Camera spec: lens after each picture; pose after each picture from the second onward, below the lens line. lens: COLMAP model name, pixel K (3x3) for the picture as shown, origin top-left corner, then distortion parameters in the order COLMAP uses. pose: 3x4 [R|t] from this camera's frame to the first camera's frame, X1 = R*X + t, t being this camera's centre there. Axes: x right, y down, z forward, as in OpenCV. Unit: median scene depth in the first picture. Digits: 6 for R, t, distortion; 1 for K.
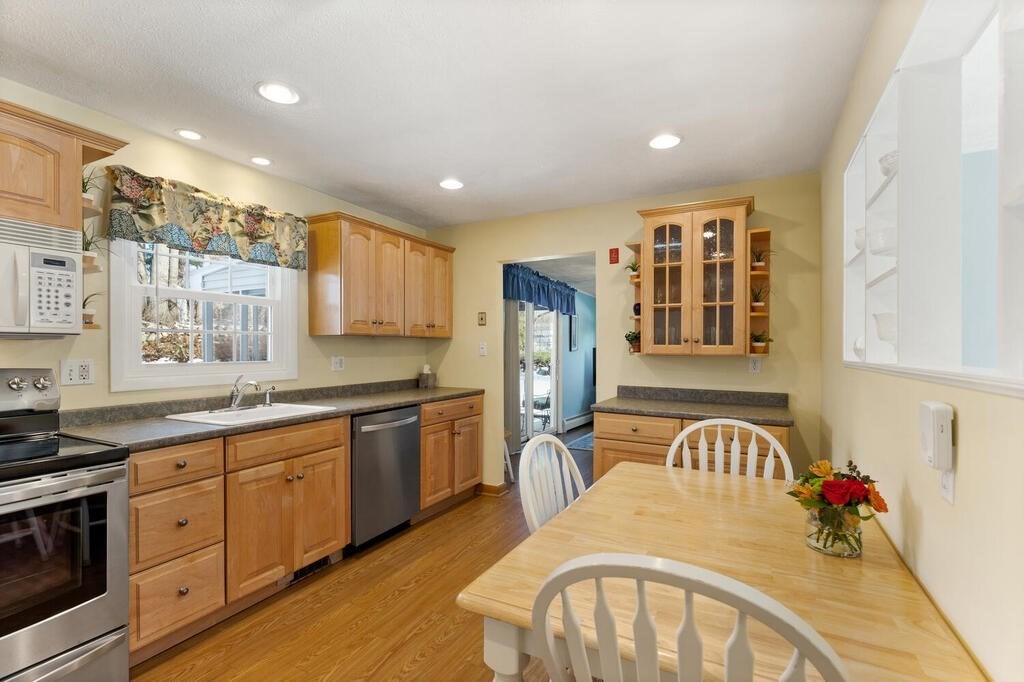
lens RADIAL K [[469.1, 0, 517.3], [0, 469.1, 348.7], [0, 0, 1]] dist [0.009946, -0.004028]
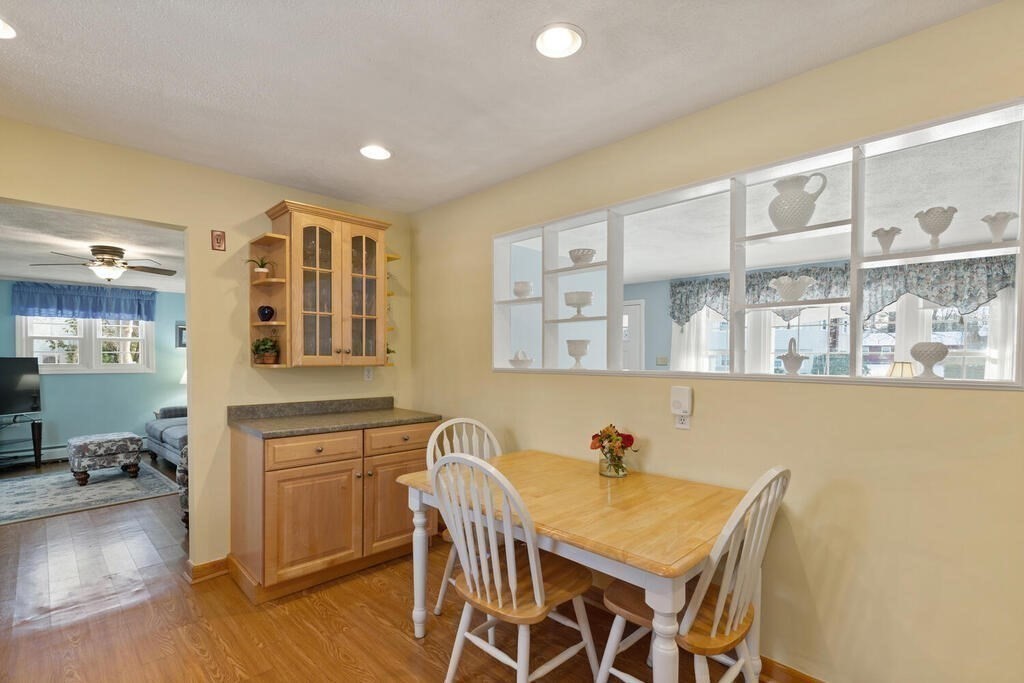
lens RADIAL K [[469.1, 0, 517.4], [0, 469.1, 368.6], [0, 0, 1]] dist [0.009946, -0.004028]
pose [[0.304962, -0.028773, 0.951930, -0.489824], [0.002140, 0.999562, 0.029527, -0.010281], [-0.952362, -0.006967, 0.304890, 0.361471]]
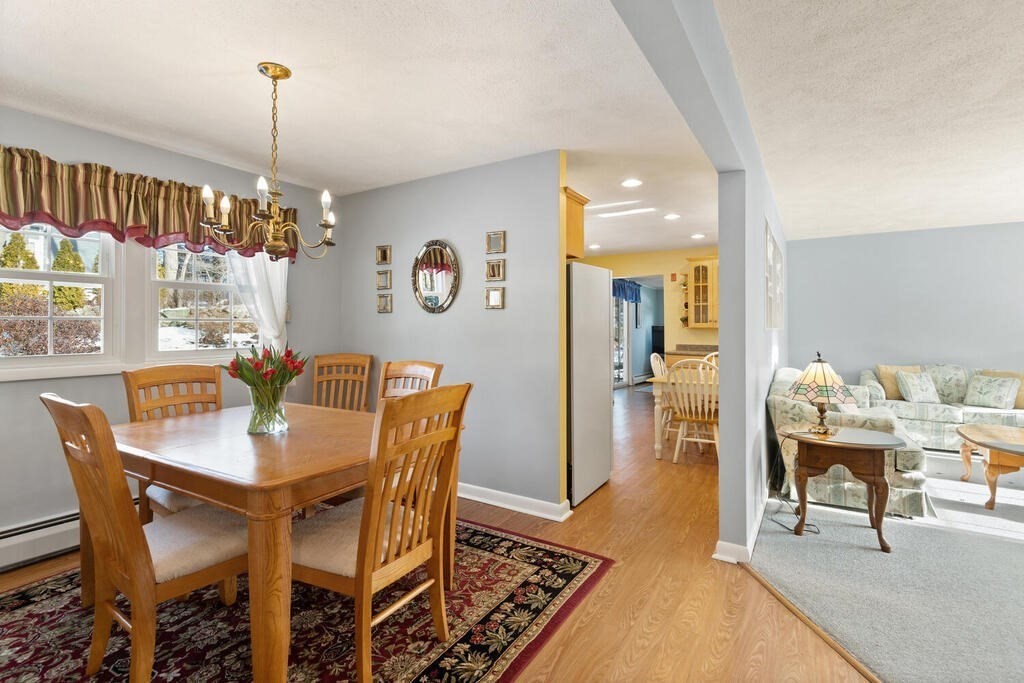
lens RADIAL K [[496.7, 0, 515.0], [0, 496.7, 318.2], [0, 0, 1]] dist [0.010220, -0.002449]
pose [[0.997067, -0.004086, -0.076424, -0.369436], [0.002373, 0.999744, -0.022492, 0.020182], [0.076497, 0.022244, 0.996822, -1.389802]]
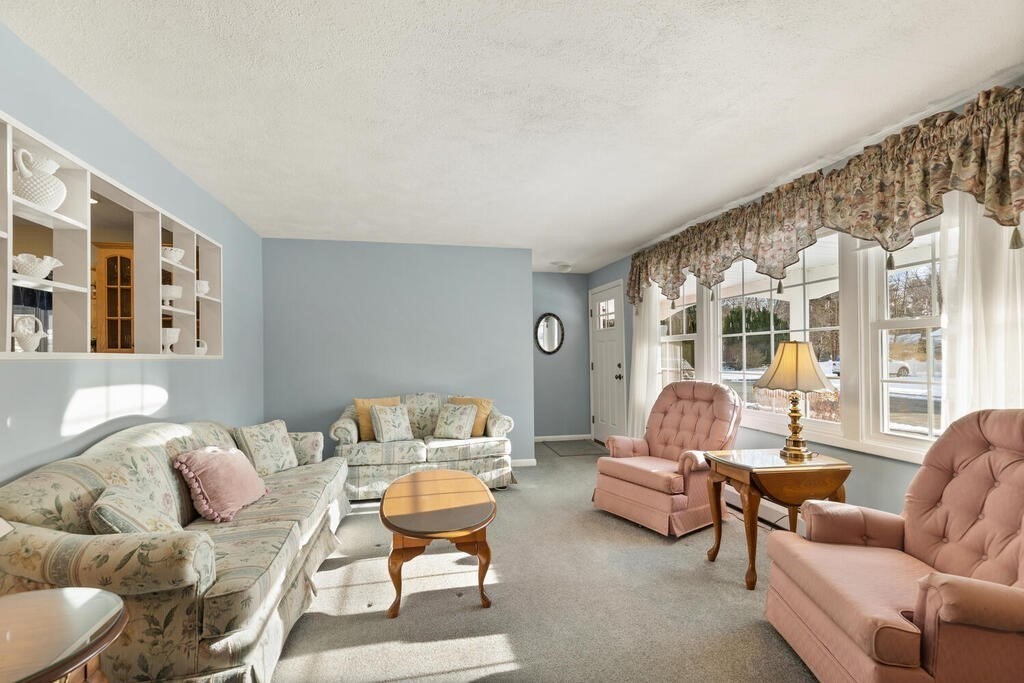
lens RADIAL K [[469.1, 0, 506.6], [0, 469.1, 351.8], [0, 0, 1]] dist [0.009946, -0.004028]
pose [[0.783946, -0.003804, 0.620818, 0.373947], [0.014053, 0.999834, -0.011619, 0.038076], [-0.620670, 0.017833, 0.783869, -0.784360]]
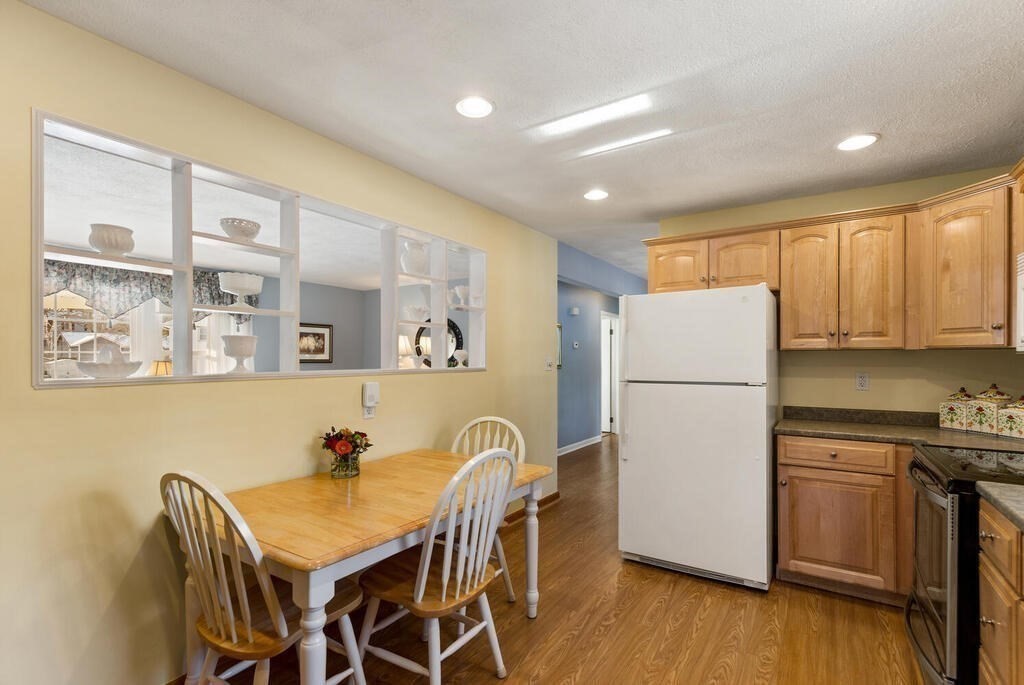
lens RADIAL K [[469.1, 0, 523.6], [0, 469.1, 356.4], [0, 0, 1]] dist [0.009946, -0.004028]
pose [[-0.994647, -0.005862, 0.103166, -0.077239], [-0.005777, 0.999983, 0.001125, -0.009645], [-0.103171, 0.000523, -0.994664, 1.192586]]
